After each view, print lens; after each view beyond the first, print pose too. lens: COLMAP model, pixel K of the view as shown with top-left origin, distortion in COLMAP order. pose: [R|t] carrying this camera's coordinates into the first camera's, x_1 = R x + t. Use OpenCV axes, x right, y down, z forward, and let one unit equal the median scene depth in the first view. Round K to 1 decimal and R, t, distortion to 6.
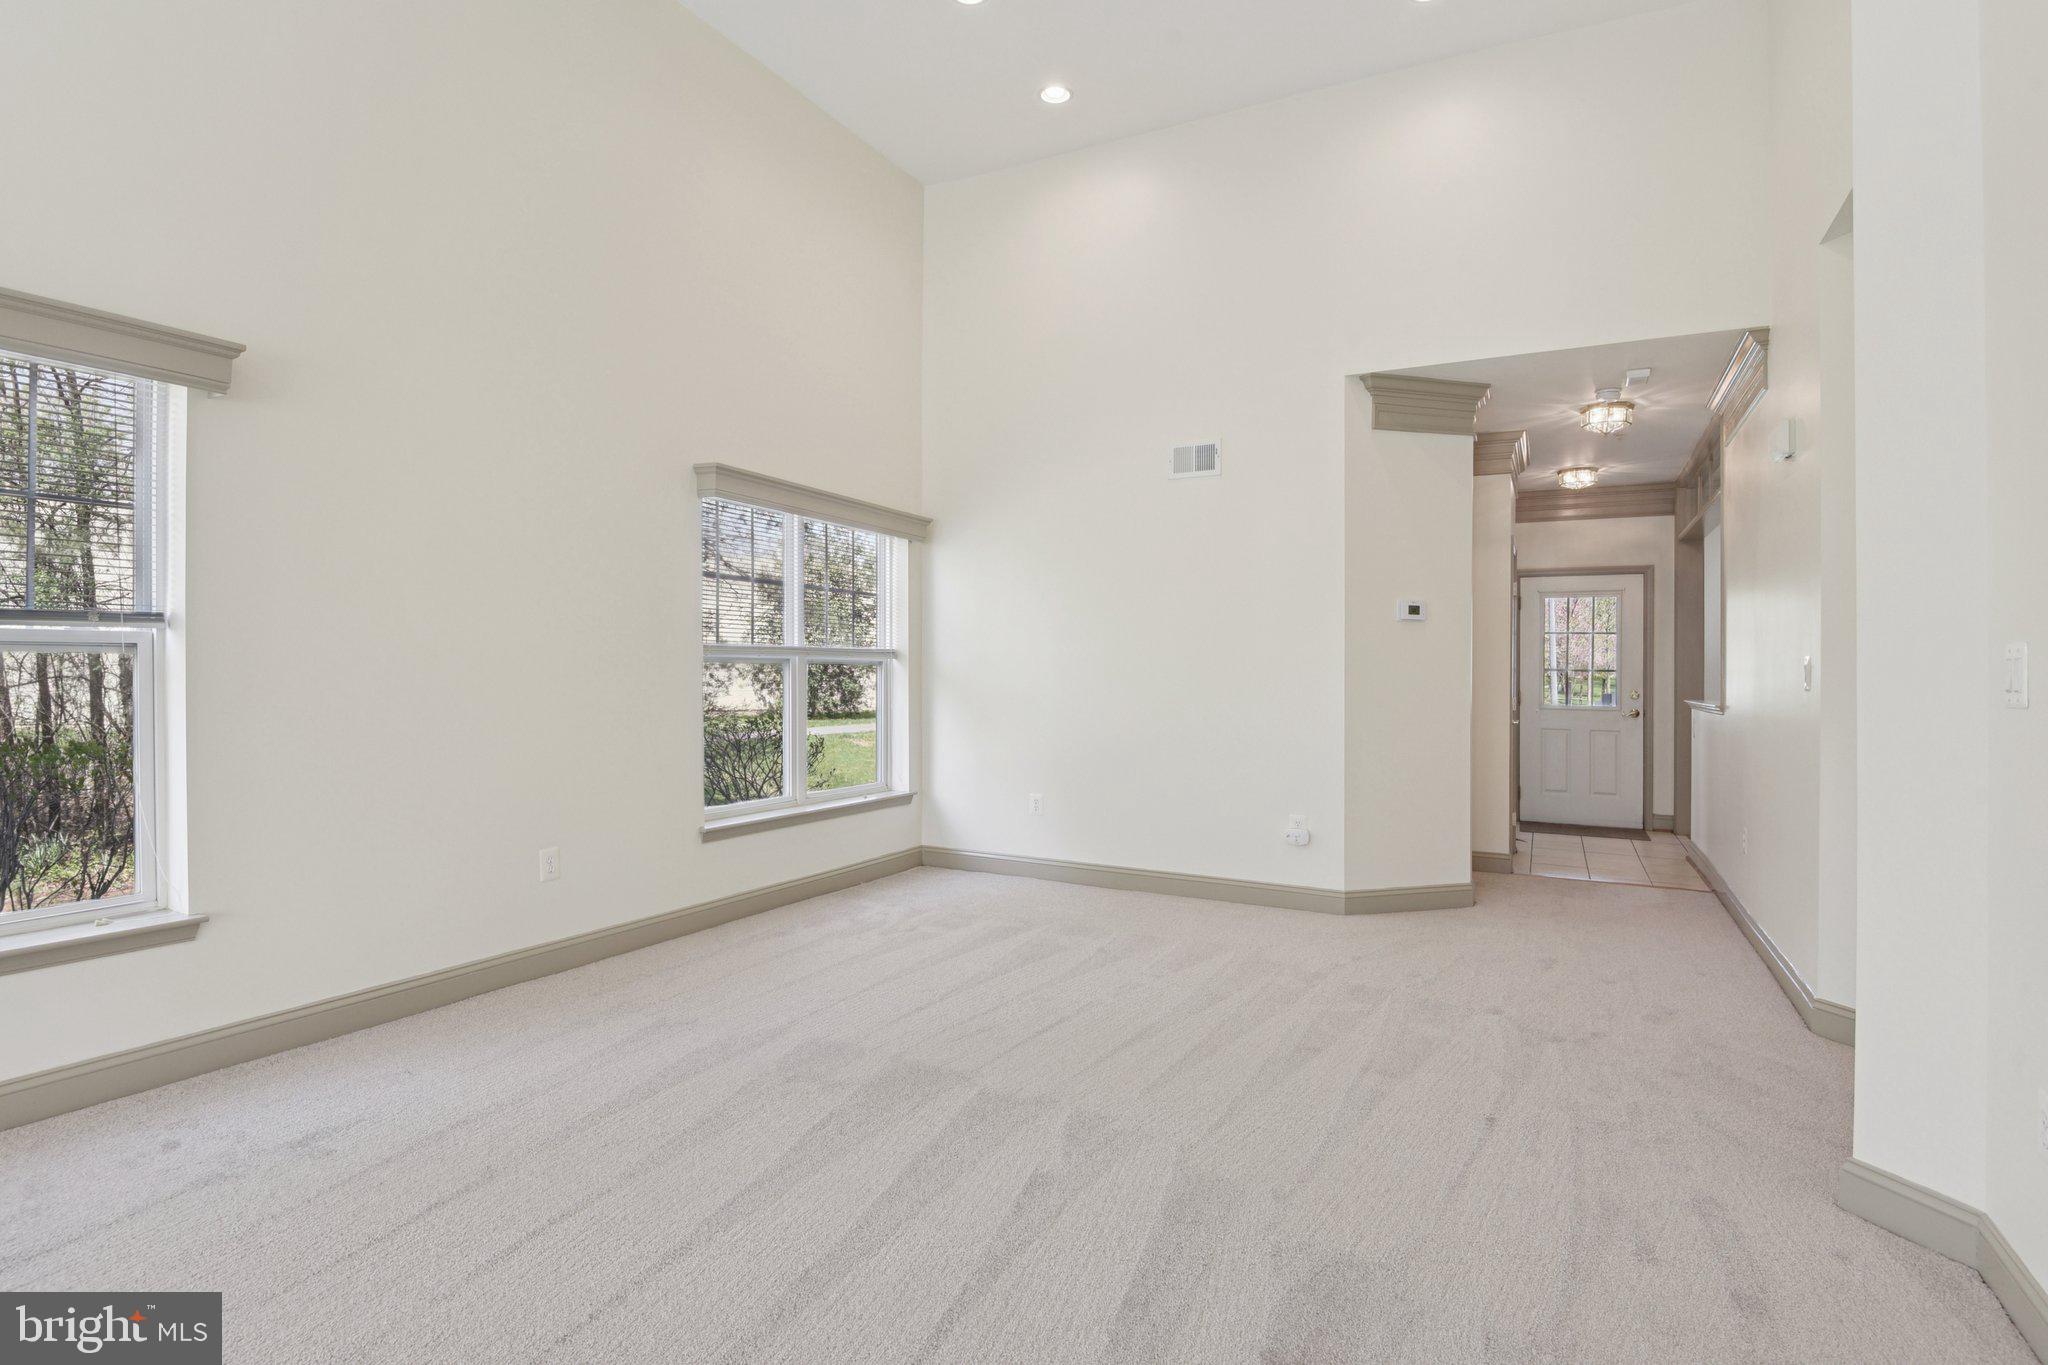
lens RADIAL K [[1017.0, 0, 1014.5], [0, 1017.0, 679.2], [0, 0, 1]] dist [-0.042683, -0.006627]
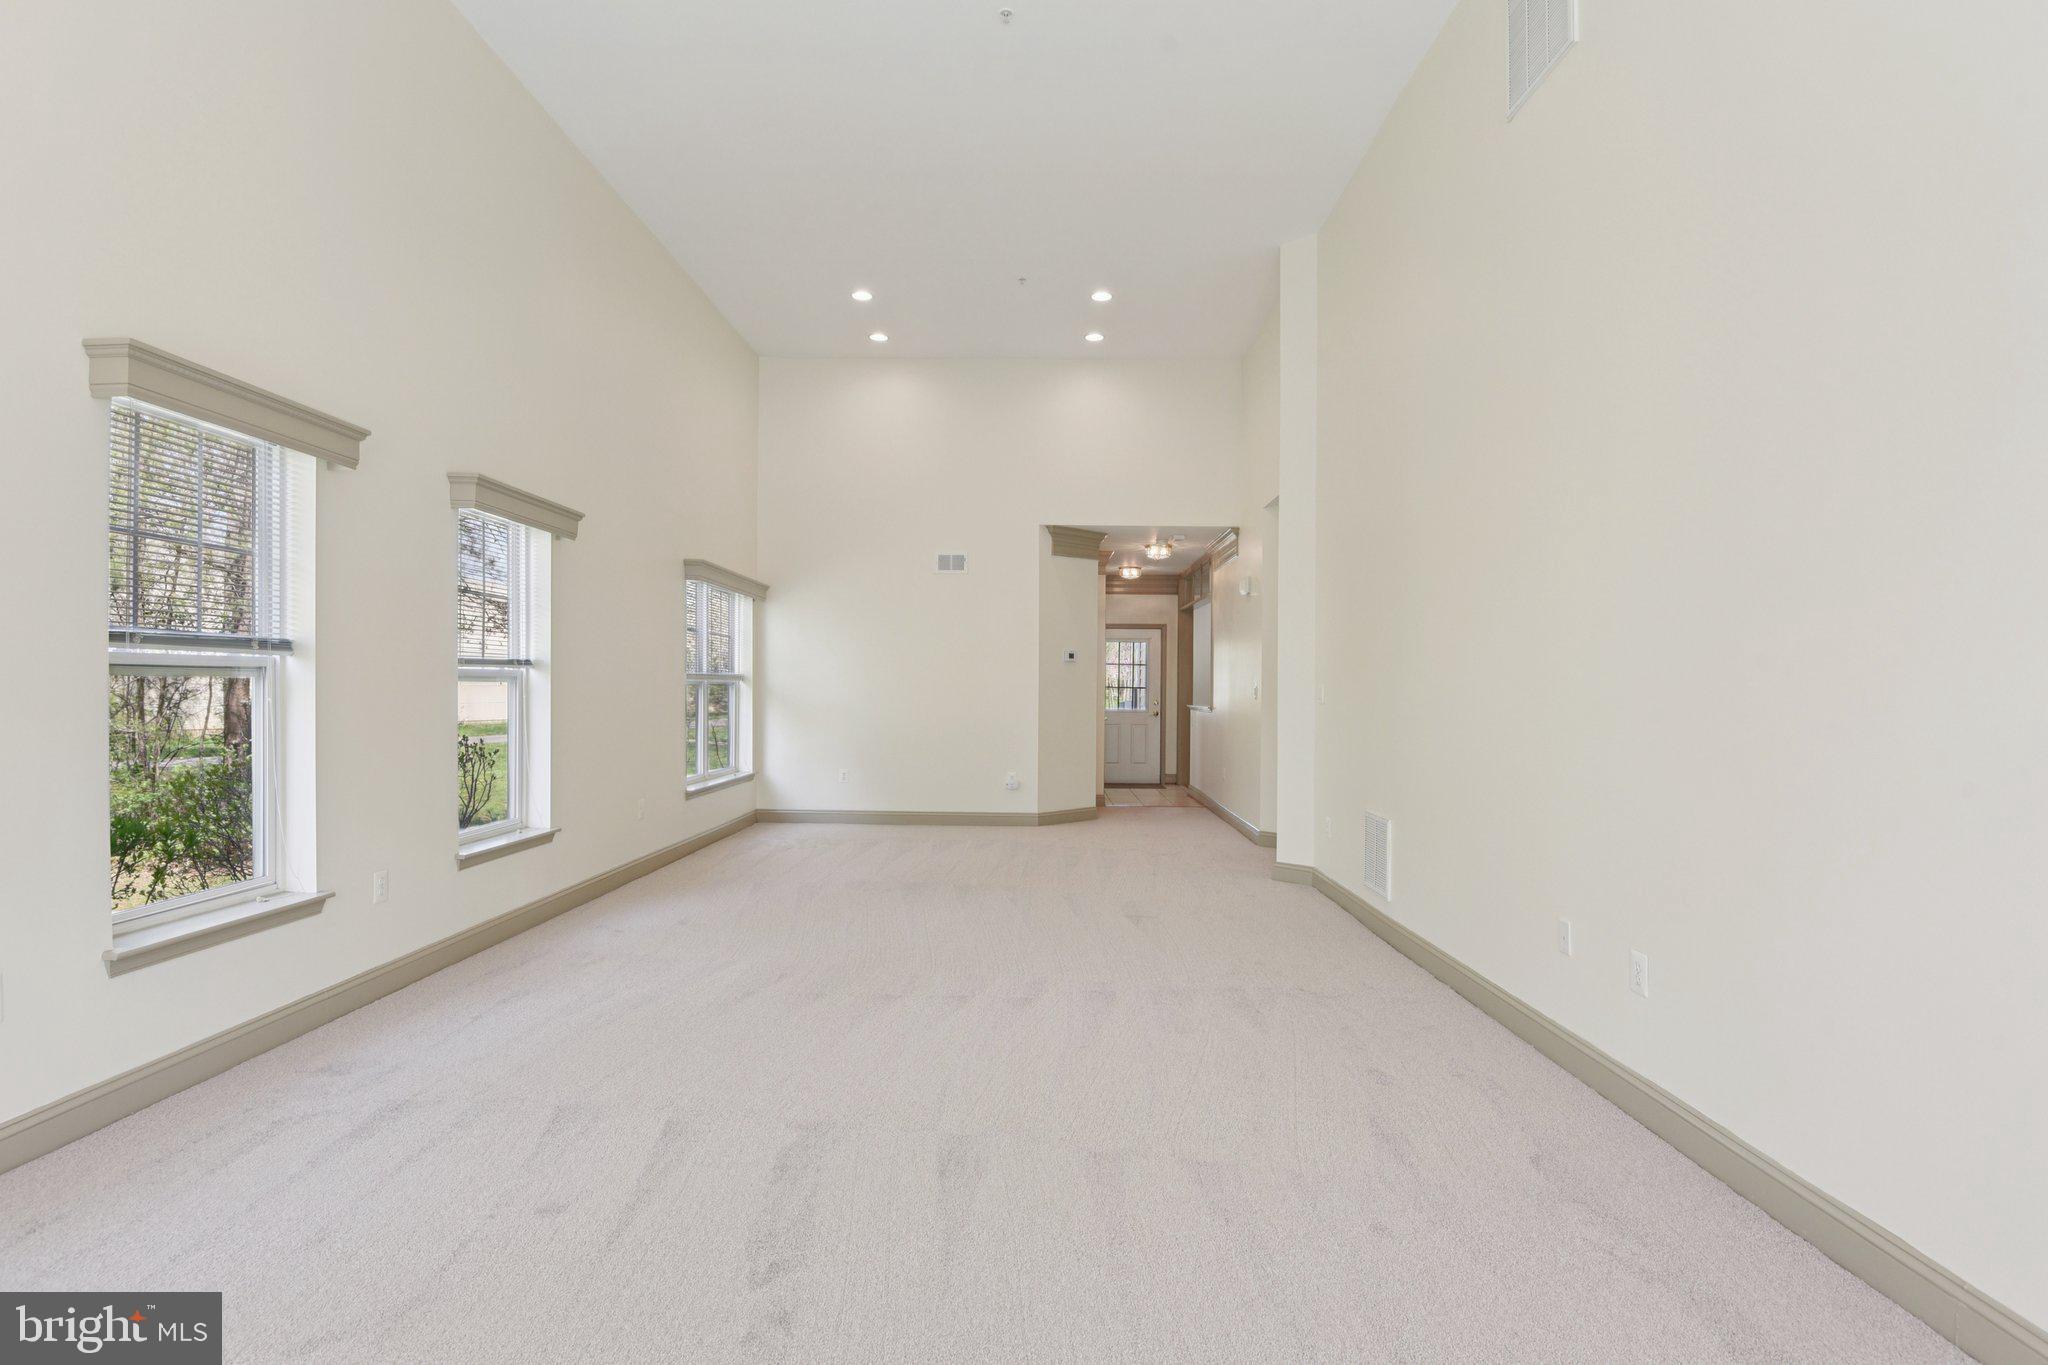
lens RADIAL K [[1017.0, 0, 1035.3], [0, 1017.0, 686.8], [0, 0, 1]] dist [-0.042683, -0.006627]
pose [[0.880724, -0.000699, 0.473629, -0.435578], [0.003148, 0.999985, -0.004380, -0.003727], [-0.473619, 0.005348, 0.880713, -0.478119]]
